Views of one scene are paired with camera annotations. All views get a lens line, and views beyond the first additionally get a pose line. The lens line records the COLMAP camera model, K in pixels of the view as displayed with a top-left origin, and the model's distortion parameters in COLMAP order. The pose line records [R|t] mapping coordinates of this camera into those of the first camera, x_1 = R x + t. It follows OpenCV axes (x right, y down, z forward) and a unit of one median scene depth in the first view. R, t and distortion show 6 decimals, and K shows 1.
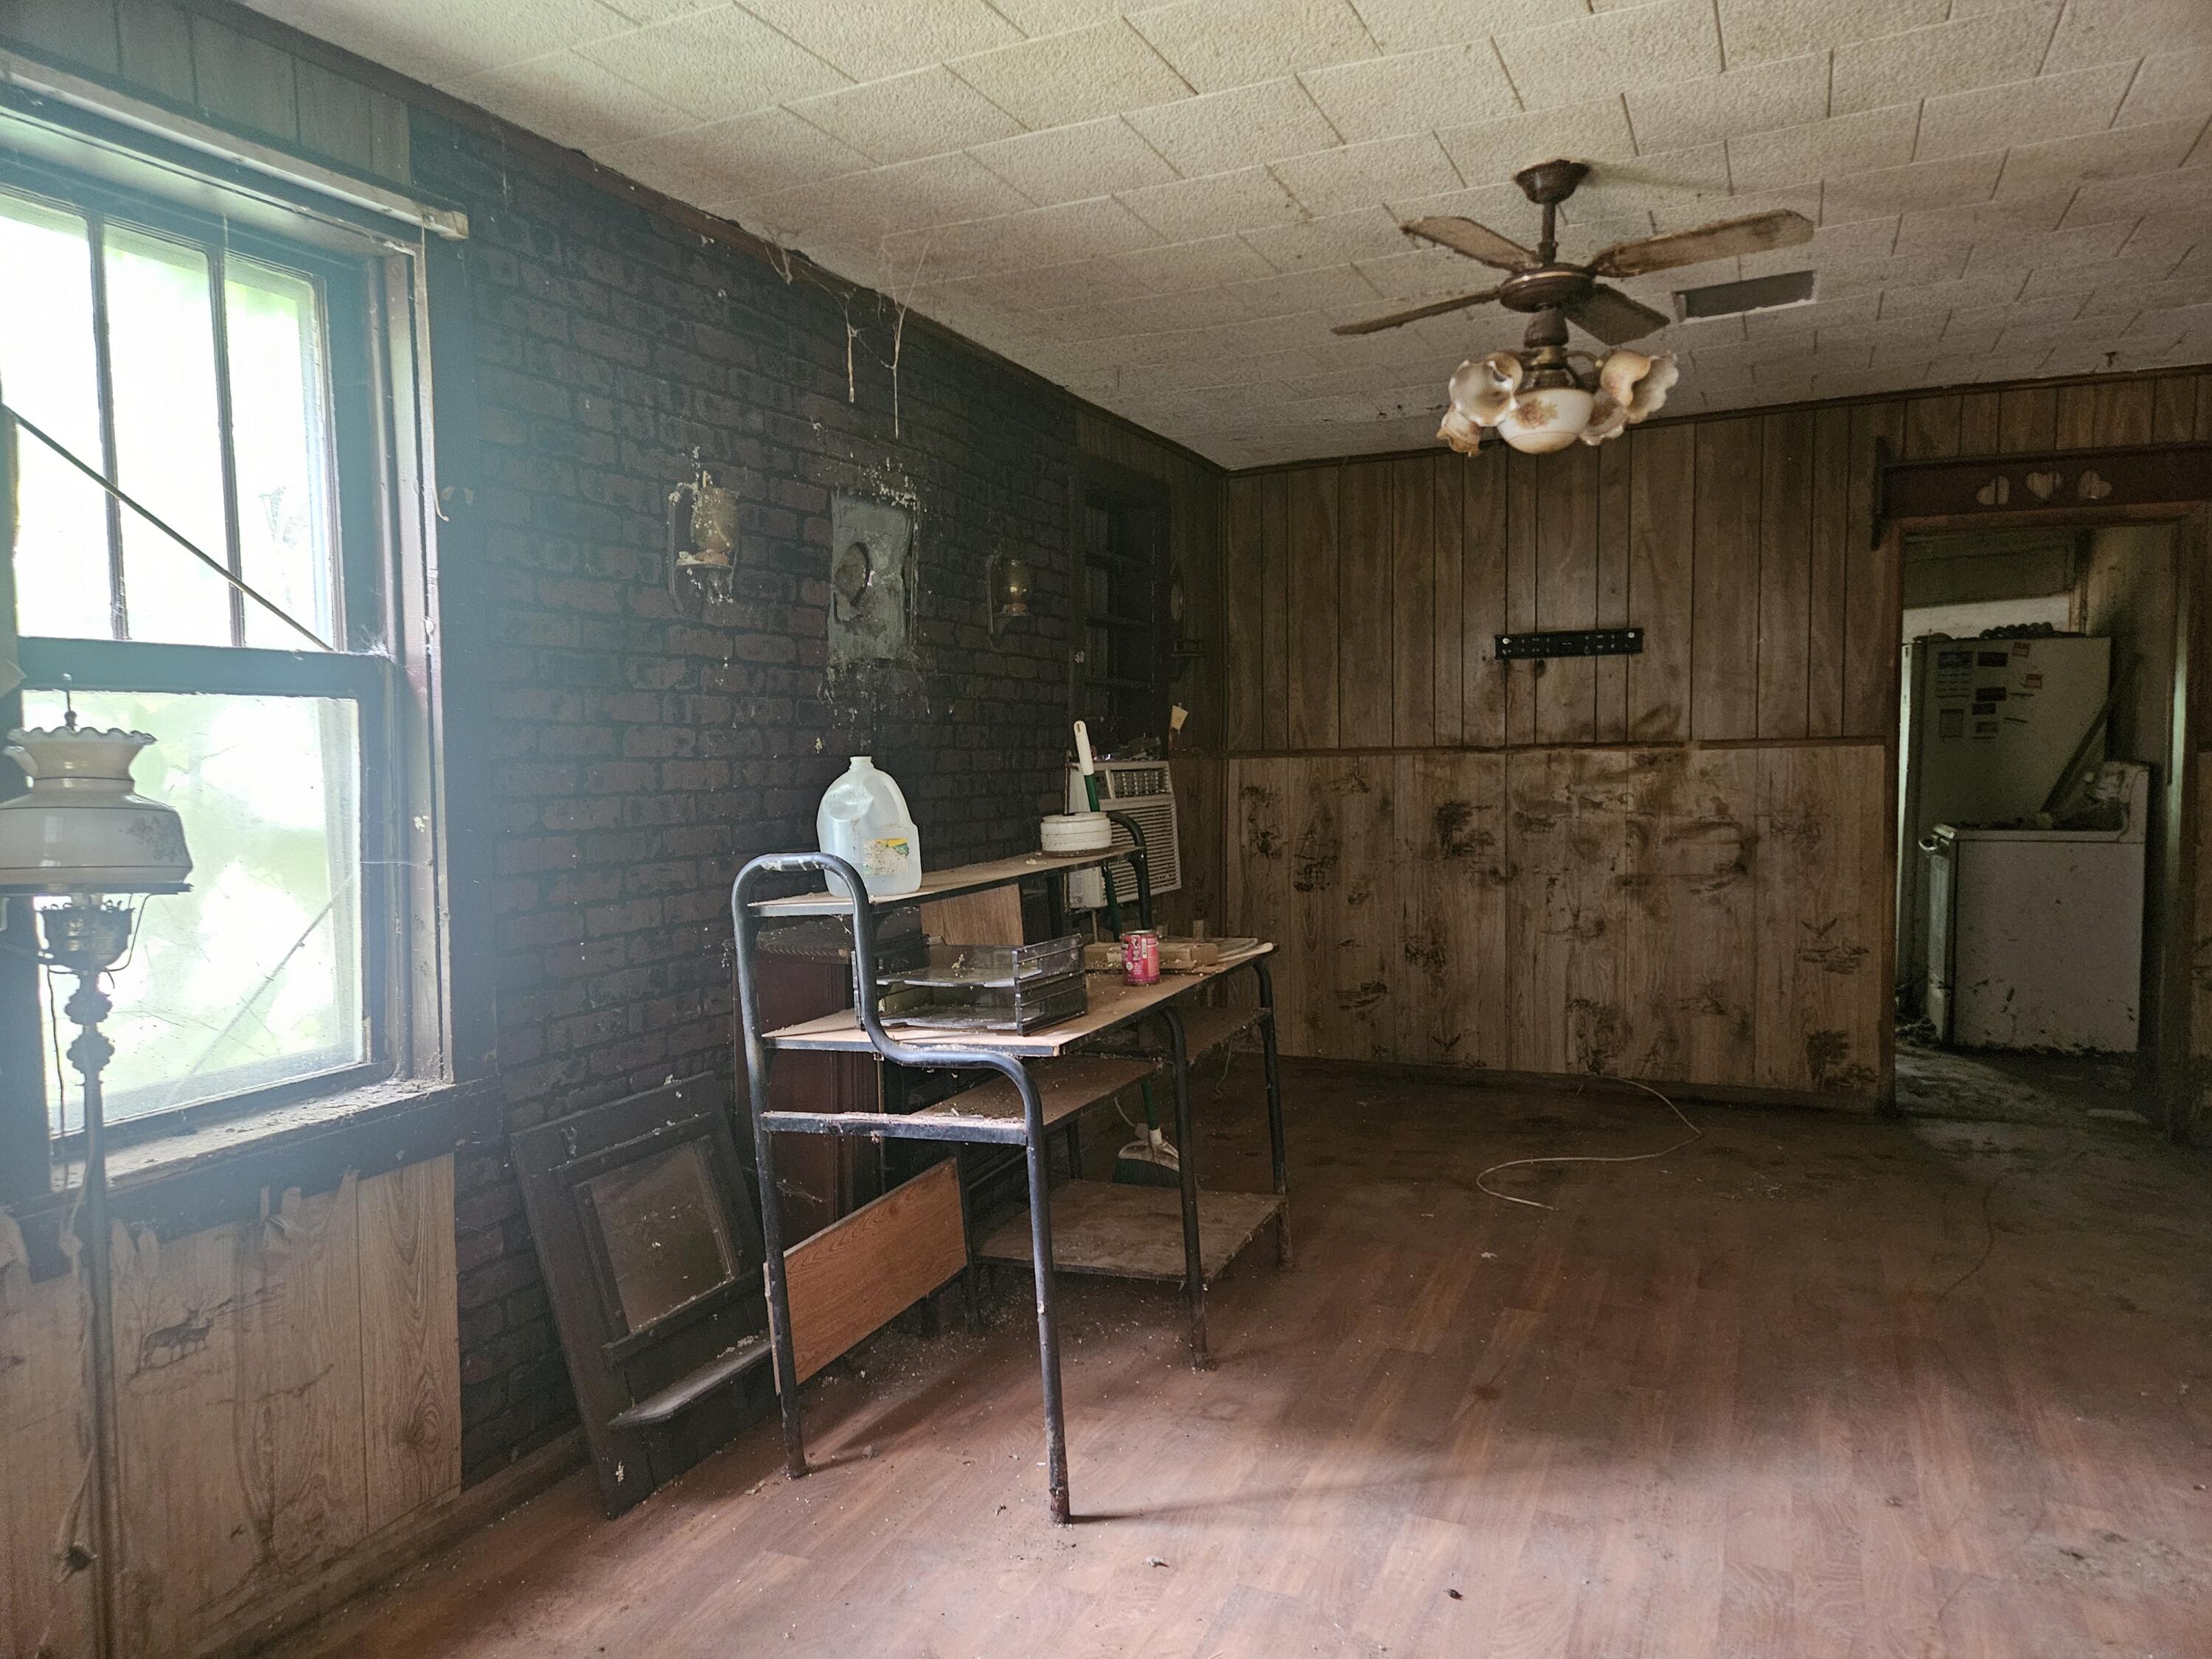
lens RADIAL K [[1475.7, 0, 1106.0], [0, 1475.7, 829.5], [0, 0, 1]] dist [0.074113, -0.065054]
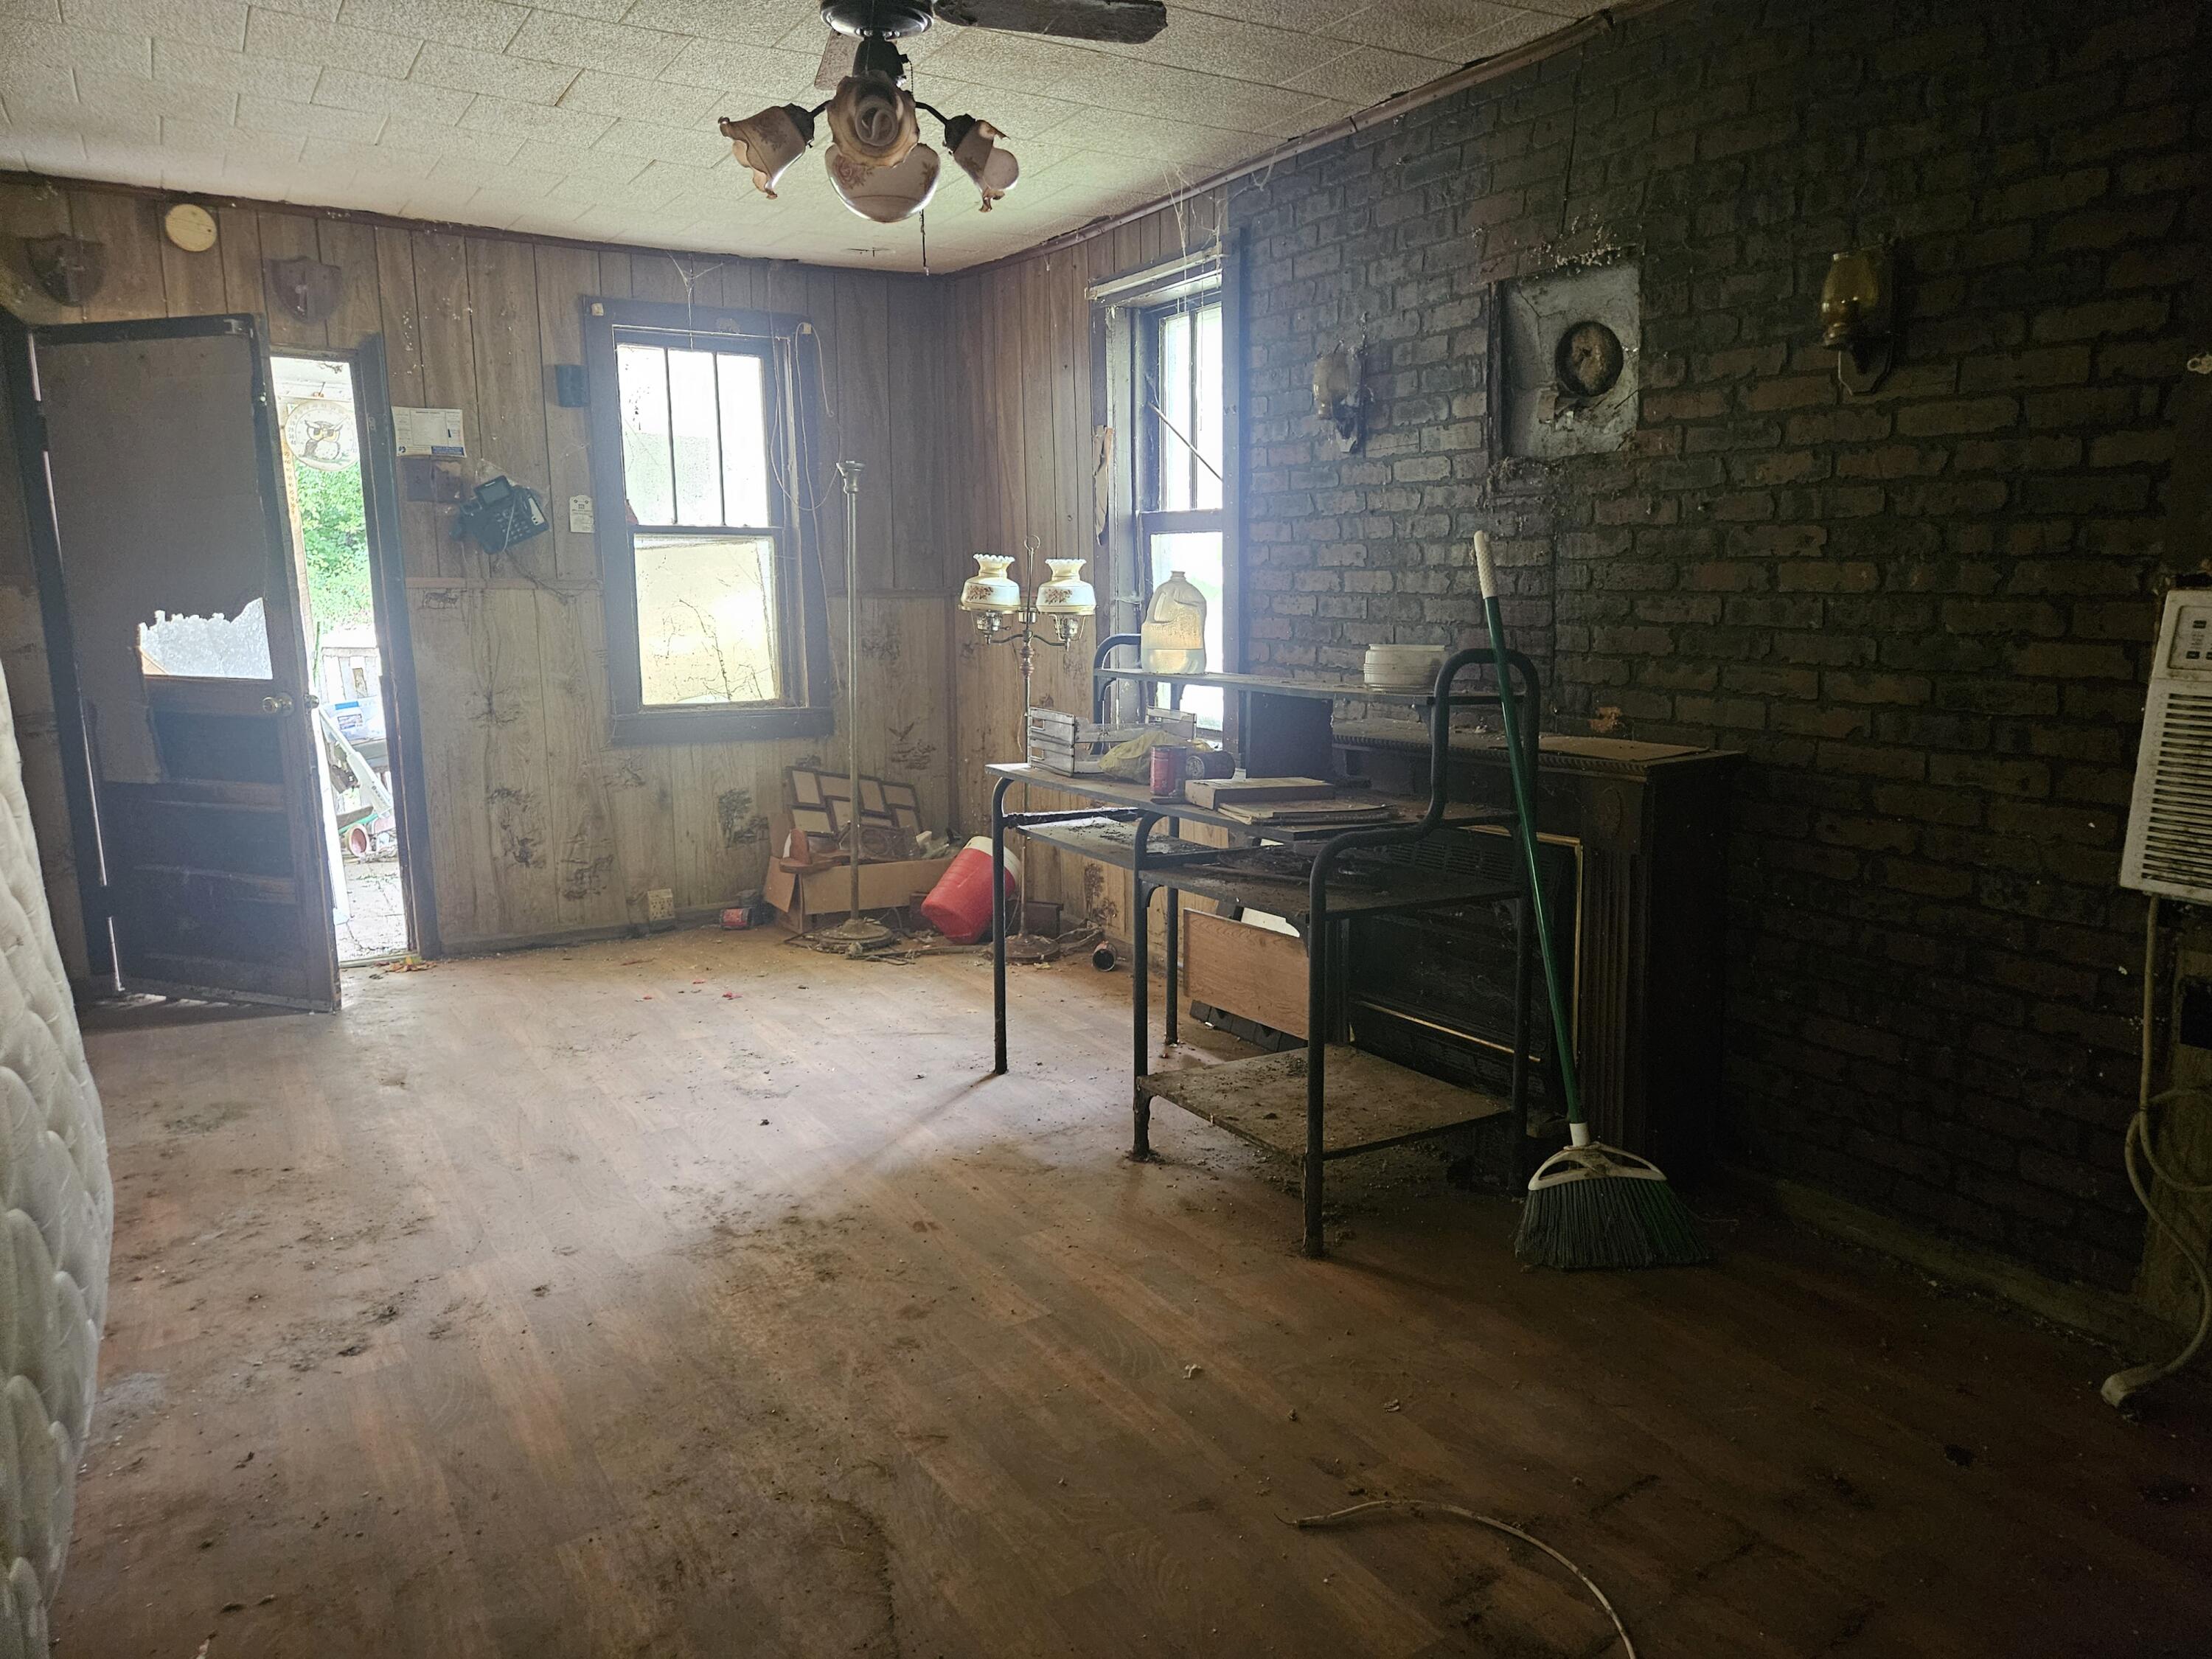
lens RADIAL K [[1475.7, 0, 1106.0], [0, 1475.7, 829.5], [0, 0, 1]] dist [0.074113, -0.065054]
pose [[-0.556249, 0.177246, -0.811894, 0.937093], [-0.018273, 0.974144, 0.225187, -0.114936], [0.830815, 0.140096, -0.538628, 1.572895]]
